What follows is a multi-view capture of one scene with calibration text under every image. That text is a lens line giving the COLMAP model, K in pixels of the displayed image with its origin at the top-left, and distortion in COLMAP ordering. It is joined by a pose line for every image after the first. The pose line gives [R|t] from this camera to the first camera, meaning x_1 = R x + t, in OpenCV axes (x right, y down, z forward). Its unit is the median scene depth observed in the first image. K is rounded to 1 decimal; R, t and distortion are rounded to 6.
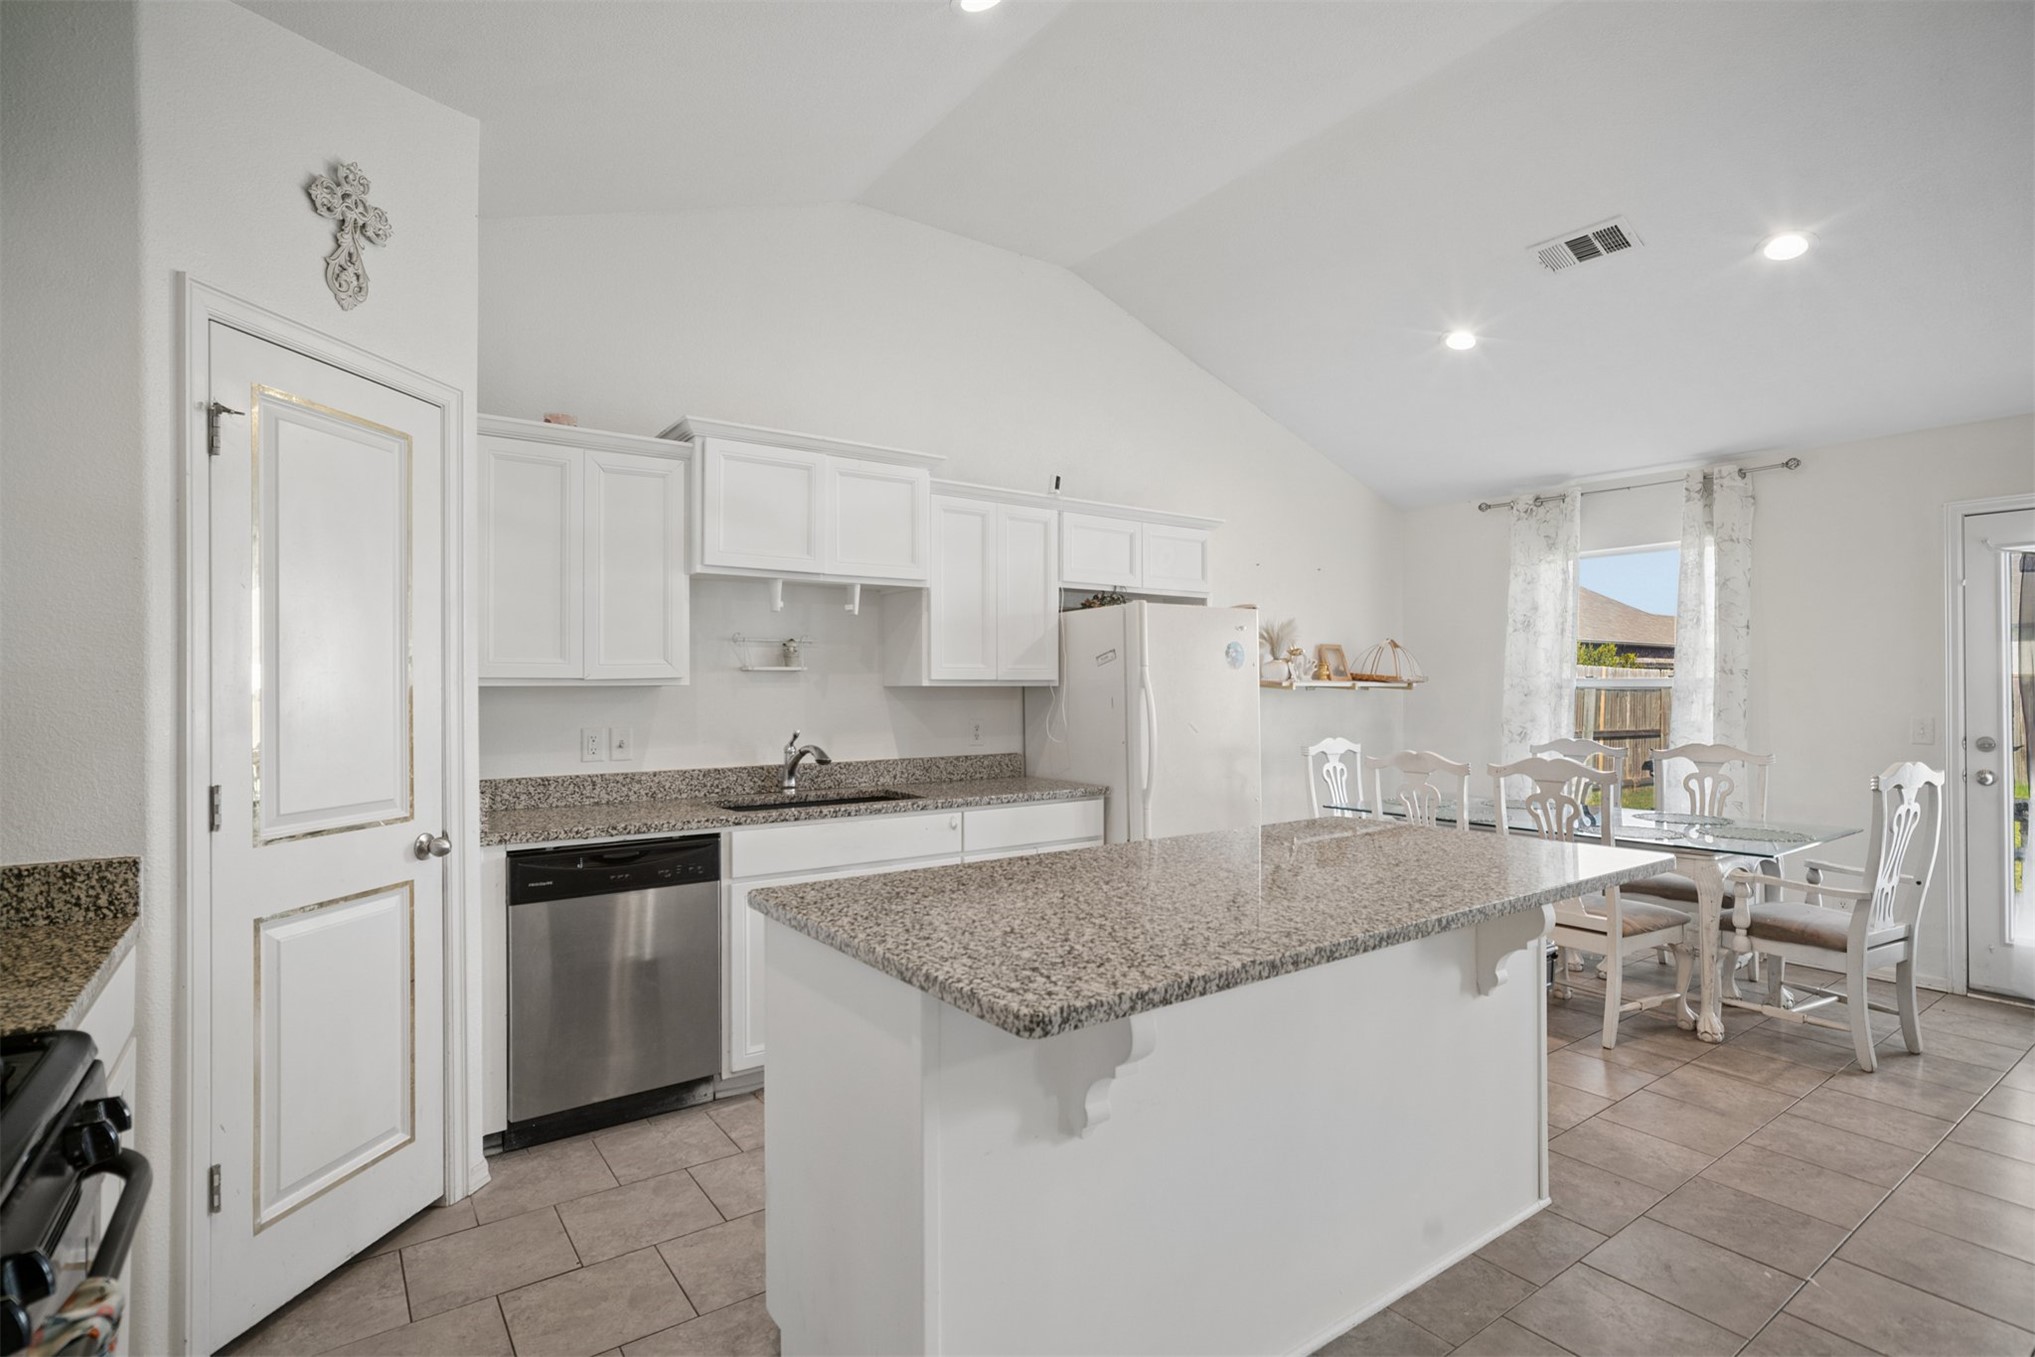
lens RADIAL K [[994.9, 0, 1027.5], [0, 994.9, 680.6], [0, 0, 1]] dist [-0.018425, 0.014757]
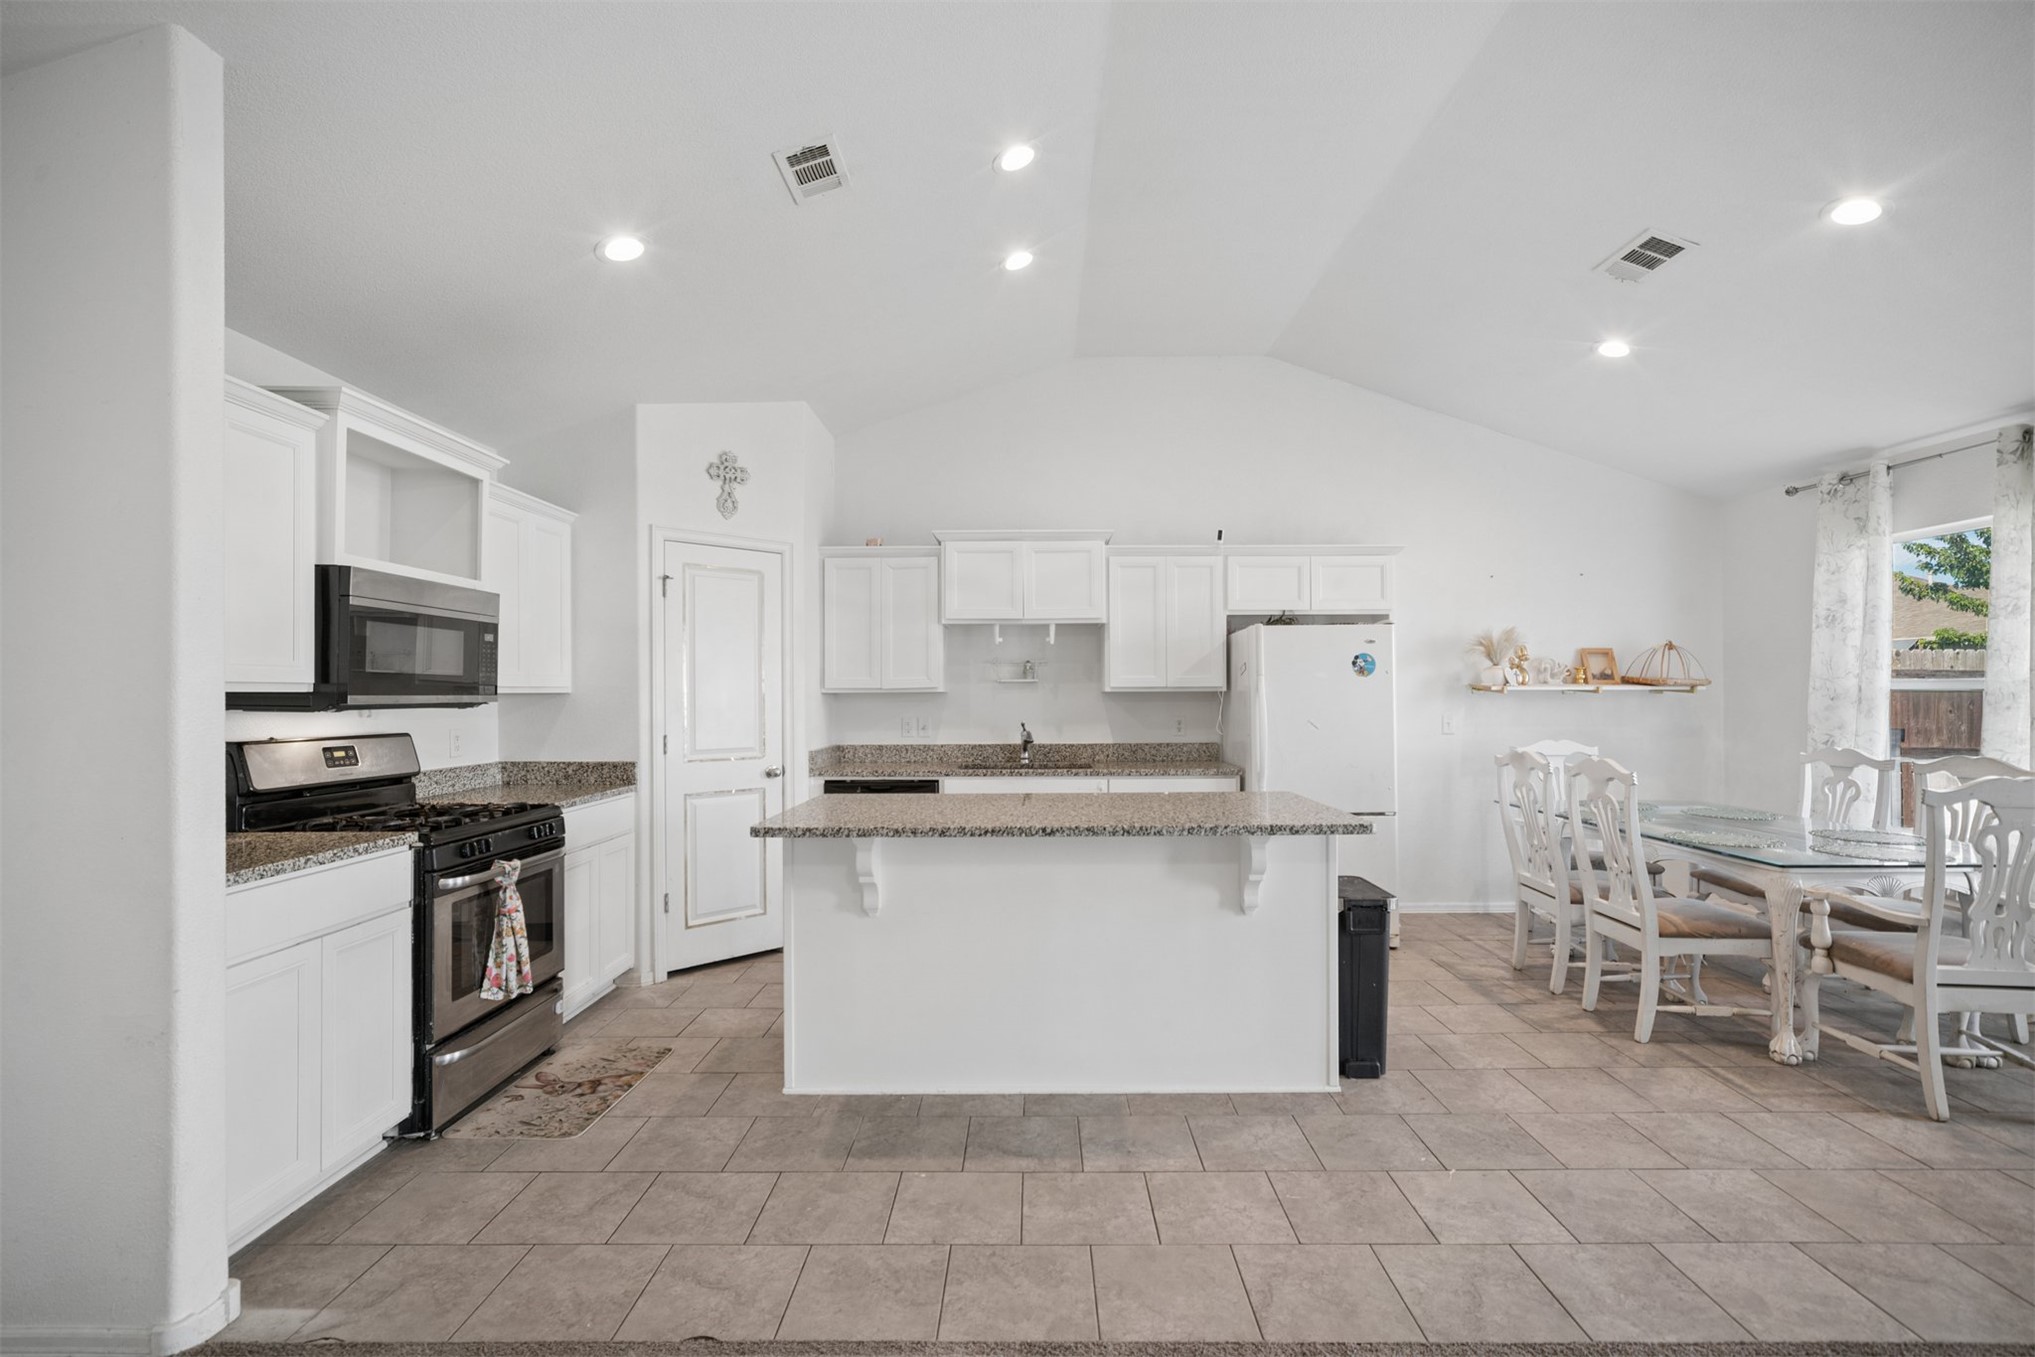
lens RADIAL K [[922.4, 0, 1028.6], [0, 922.4, 686.2], [0, 0, 1]] dist [-0.016056, 0.009806]
pose [[0.804579, -0.006519, -0.593810, 0.601020], [0.007232, 0.999973, -0.001179, -0.001470], [0.593802, -0.003346, 0.804604, -0.133275]]
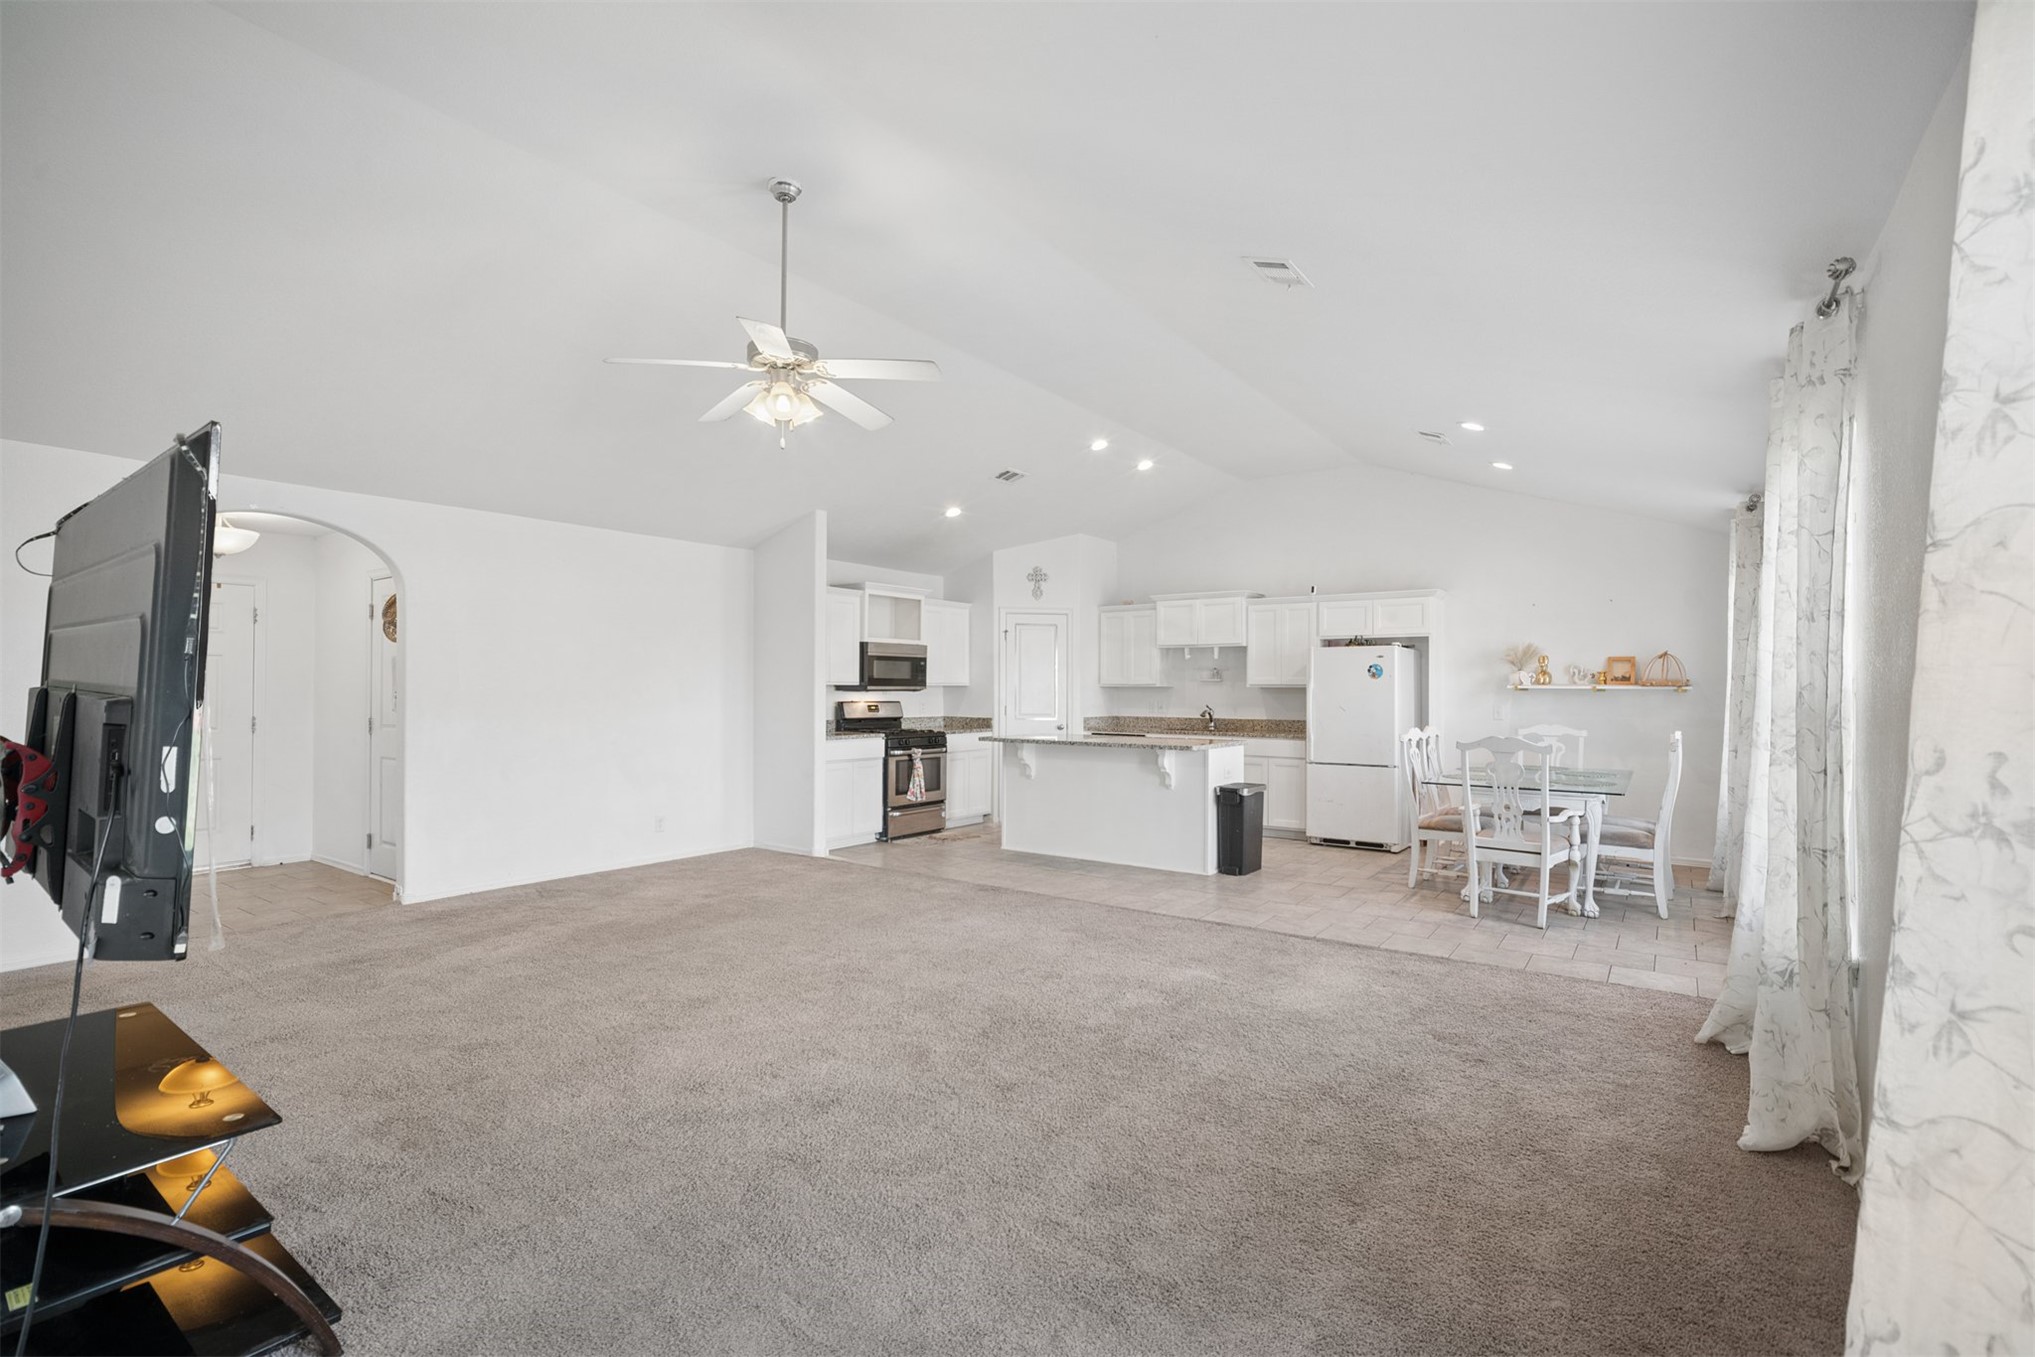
lens RADIAL K [[922.4, 0, 1030.2], [0, 922.4, 677.9], [0, 0, 1]] dist [-0.016056, 0.009806]
pose [[0.313210, -0.006474, -0.949662, 1.842689], [0.002400, 0.999979, -0.006025, -0.004433], [0.949681, -0.000392, 0.313219, -0.179134]]
